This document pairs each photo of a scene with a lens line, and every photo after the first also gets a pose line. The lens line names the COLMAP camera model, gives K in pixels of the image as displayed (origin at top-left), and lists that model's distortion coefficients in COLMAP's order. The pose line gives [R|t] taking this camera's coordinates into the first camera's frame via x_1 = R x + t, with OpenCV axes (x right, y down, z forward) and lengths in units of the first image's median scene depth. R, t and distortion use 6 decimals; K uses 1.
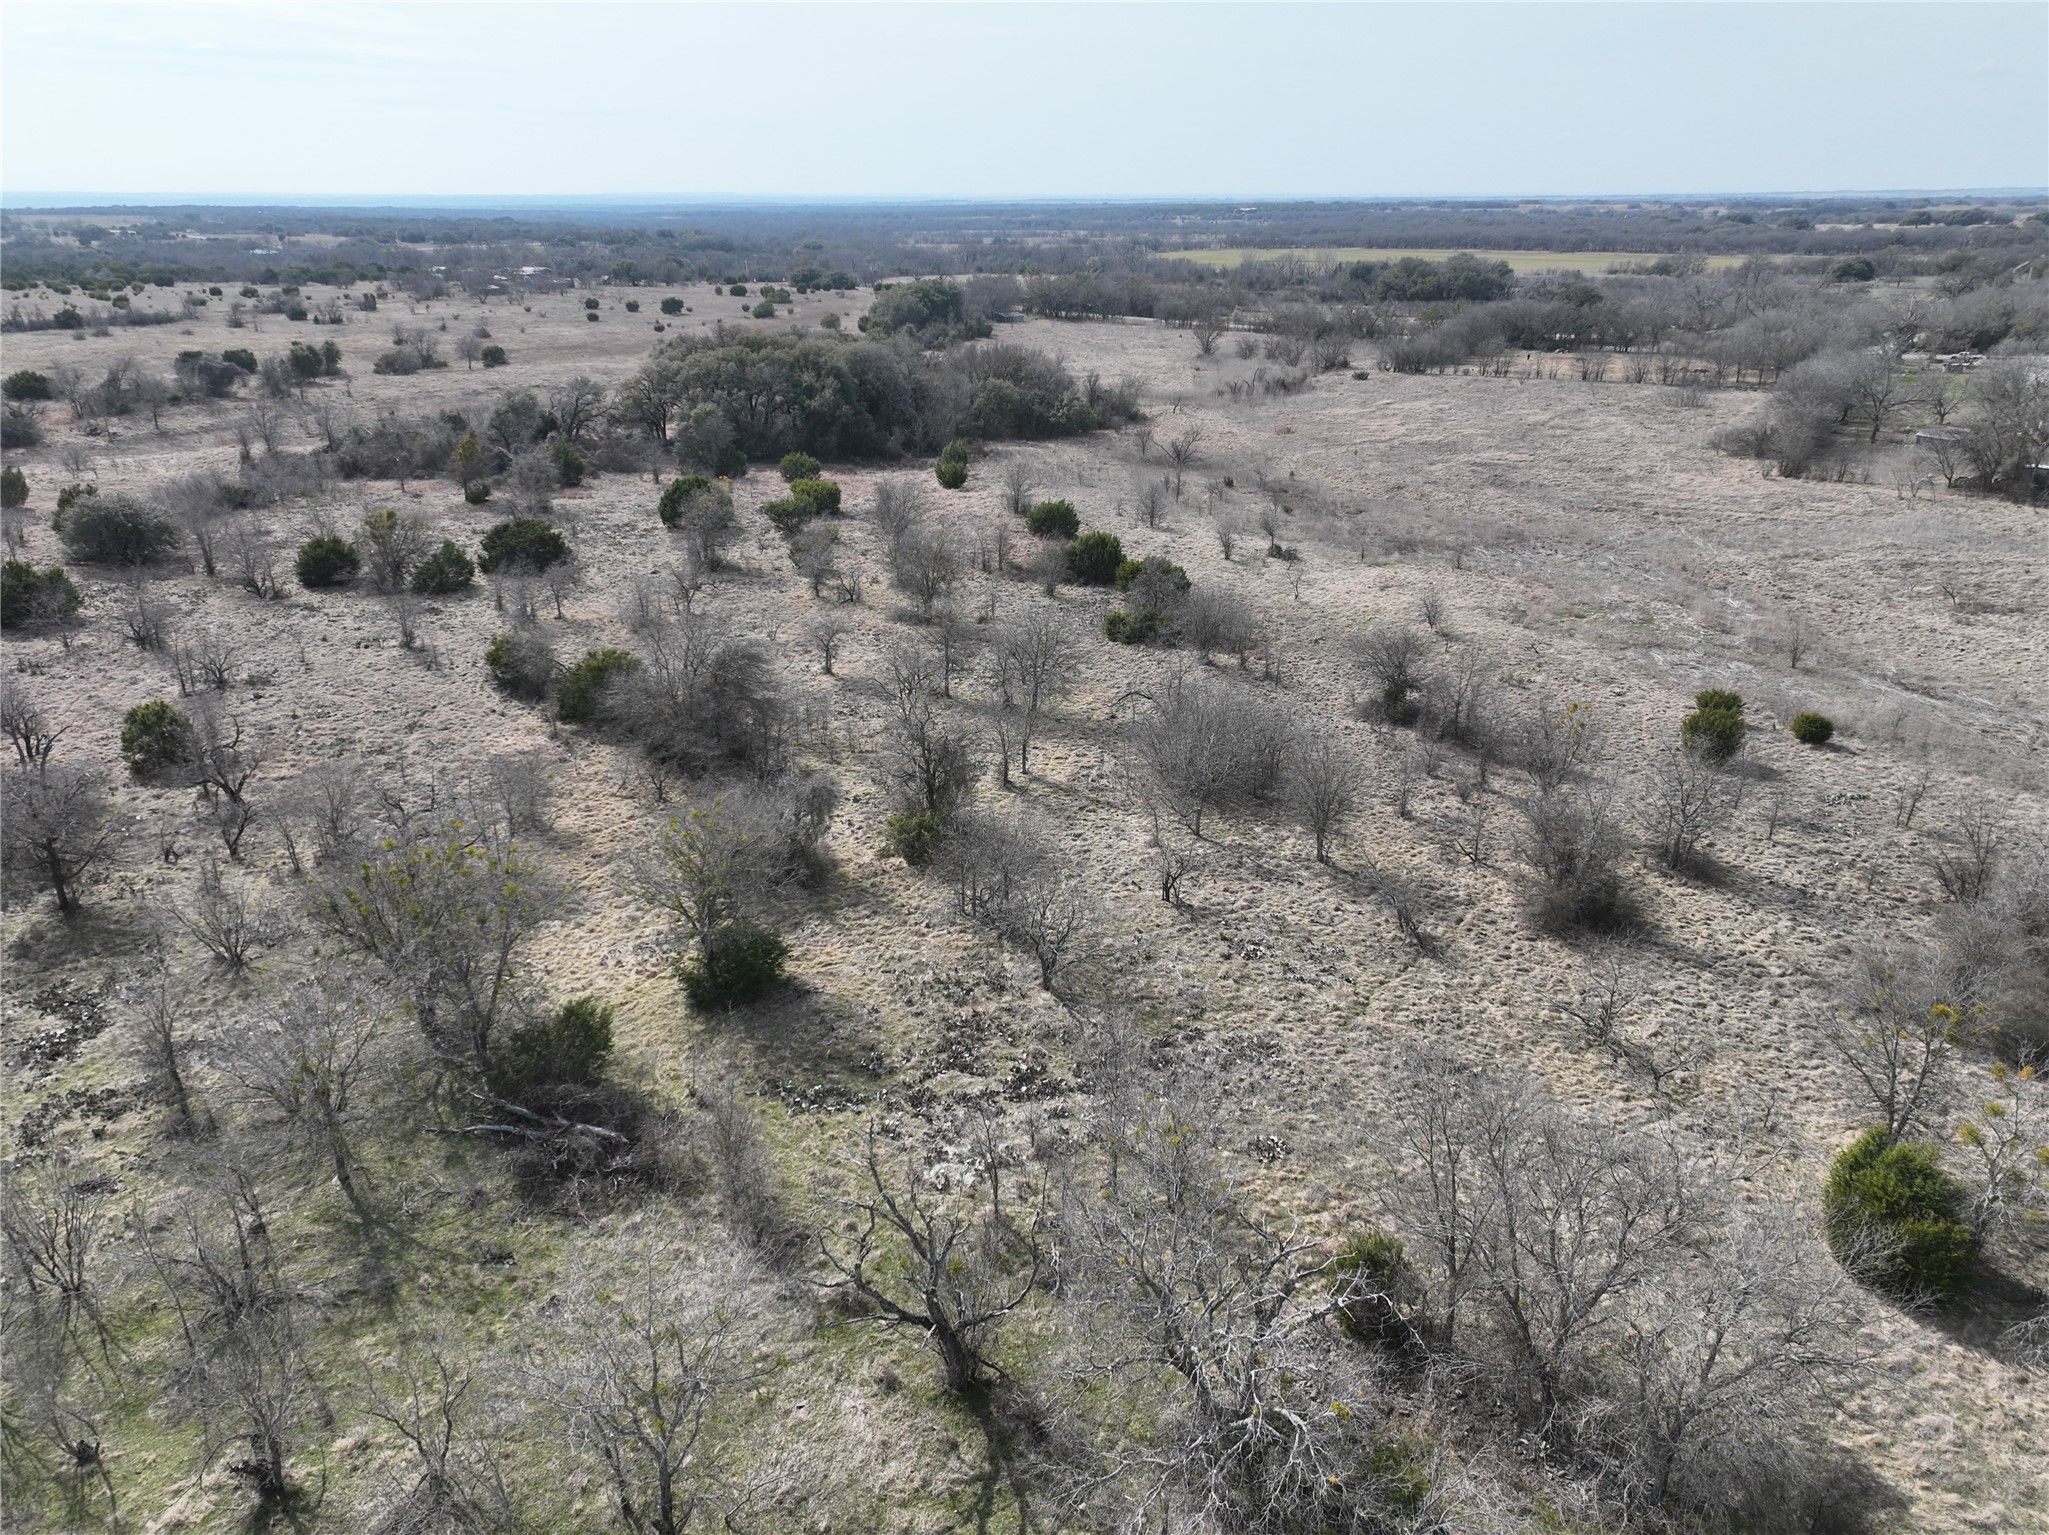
lens RADIAL K [[1447.6, 0, 1024.5], [0, 1447.6, 767.5], [0, 0, 1]] dist [-0.000392, 0.020979]
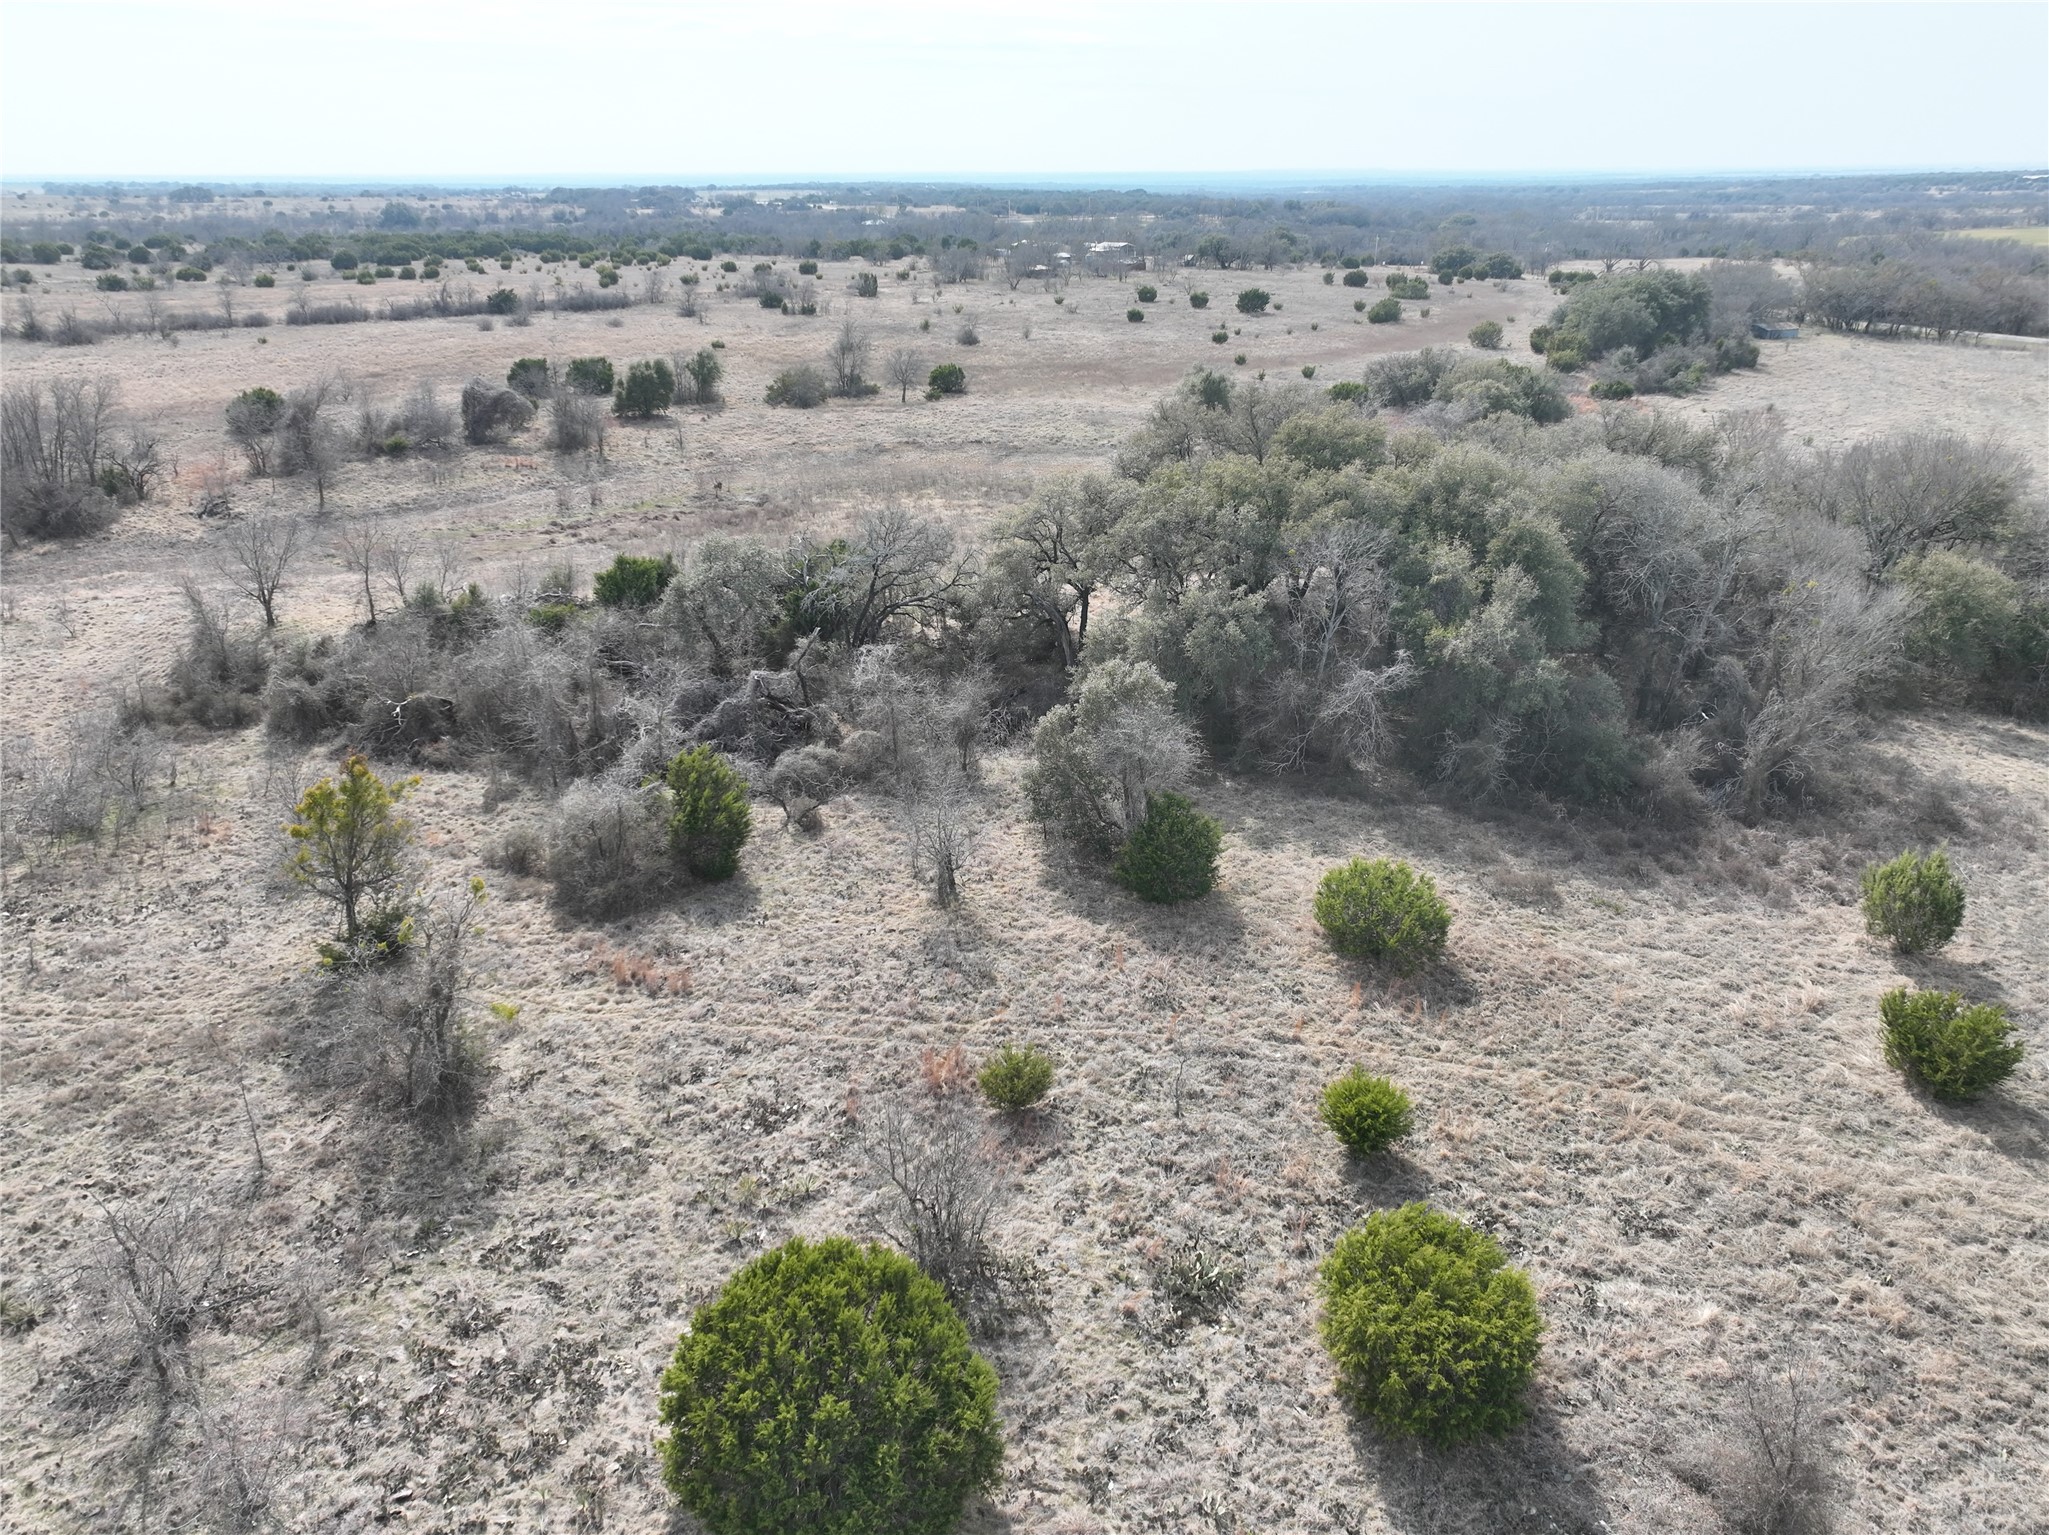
lens RADIAL K [[1447.6, 0, 1024.5], [0, 1447.6, 767.5], [0, 0, 1]] dist [-0.000392, 0.020979]
pose [[0.917175, 0.149011, -0.369575, -0.049753], [-0.143608, 0.988732, 0.042259, -0.103192], [0.371707, 0.014315, 0.928240, 0.294876]]
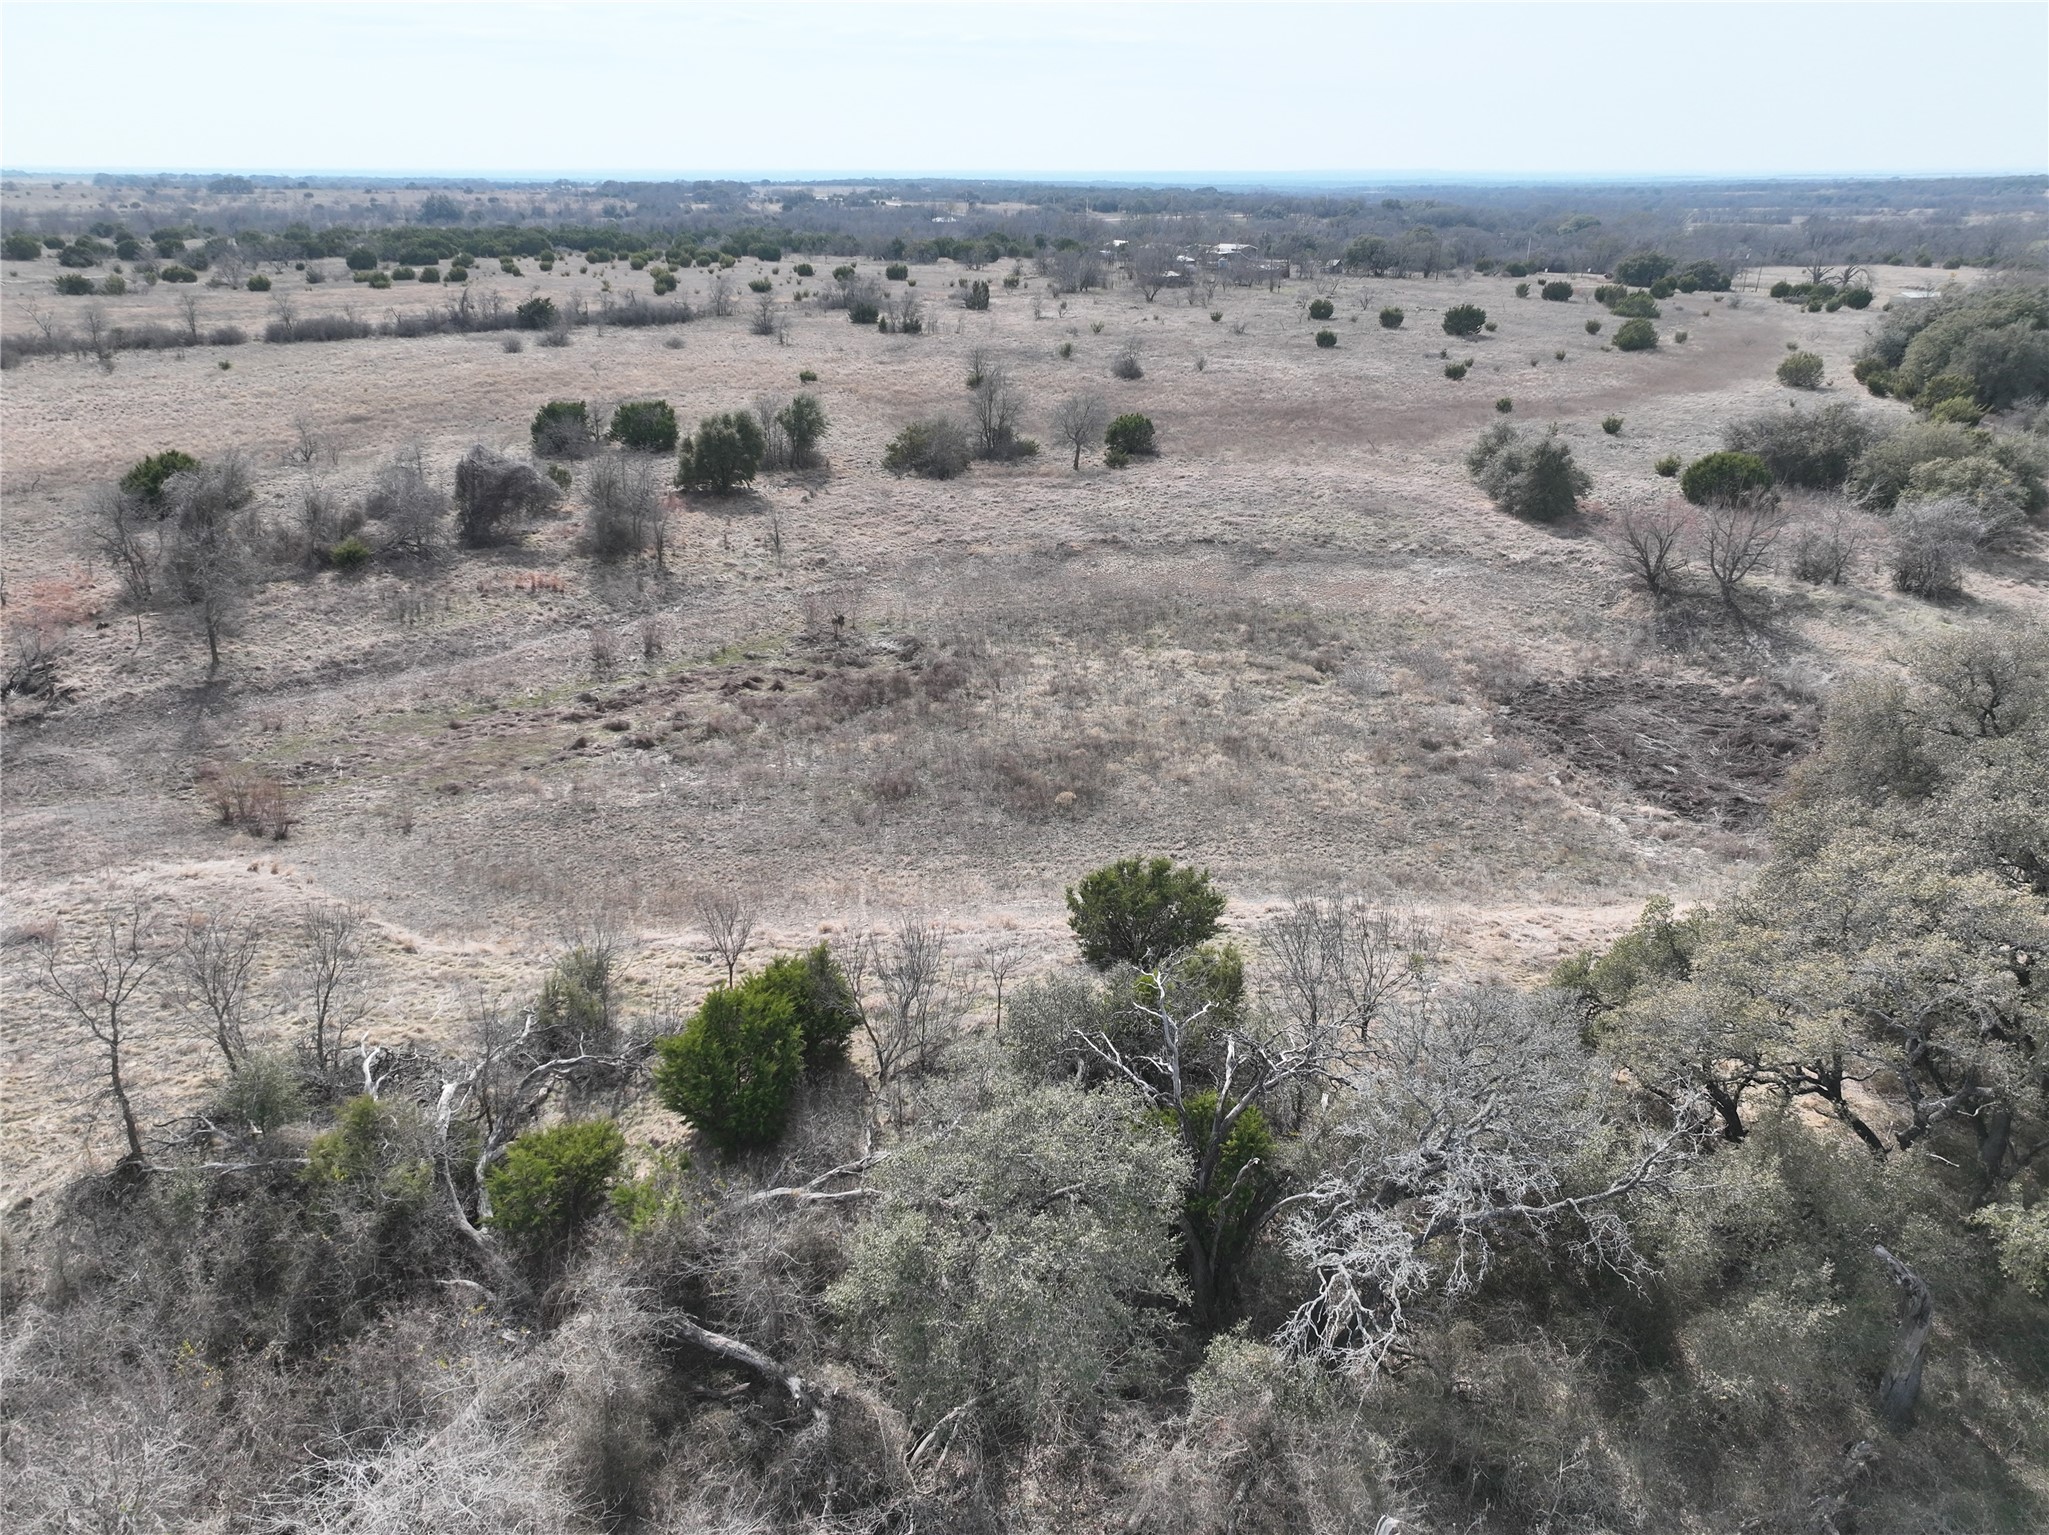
lens RADIAL K [[1447.6, 0, 1024.5], [0, 1447.6, 767.5], [0, 0, 1]] dist [-0.000392, 0.020979]
pose [[0.904412, 0.165522, -0.393246, -0.138527], [-0.159999, 0.985996, 0.047041, -0.138220], [0.395525, 0.020375, 0.918229, 0.395489]]
